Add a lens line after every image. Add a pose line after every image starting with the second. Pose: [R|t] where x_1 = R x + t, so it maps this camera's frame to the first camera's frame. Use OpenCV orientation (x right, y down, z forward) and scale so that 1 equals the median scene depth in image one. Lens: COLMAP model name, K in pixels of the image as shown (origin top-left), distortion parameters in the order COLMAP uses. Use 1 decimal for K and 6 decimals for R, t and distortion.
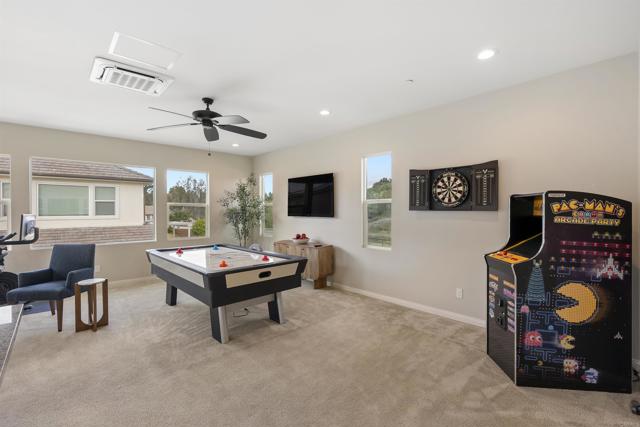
lens RADIAL K [[290.7, 0, 325.9], [0, 290.7, 215.2], [0, 0, 1]] dist [-0.010099, -0.000109]
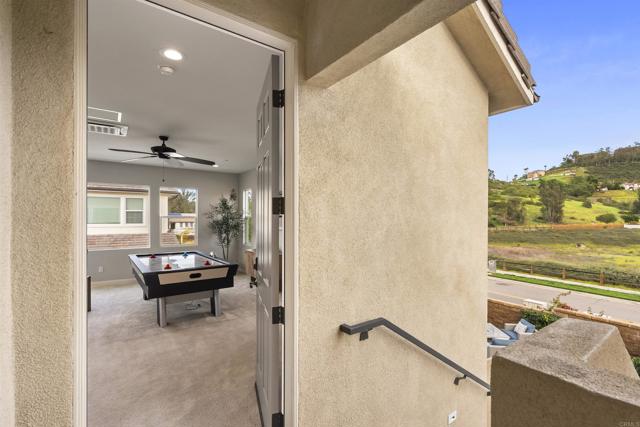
lens RADIAL K [[290.7, 0, 320.7], [0, 290.7, 223.2], [0, 0, 1]] dist [-0.010099, -0.000109]
pose [[0.993739, 0.008326, -0.111412, 0.412699], [-0.008659, 0.999959, -0.002506, -0.024632], [0.111387, 0.003455, 0.993771, -0.180296]]
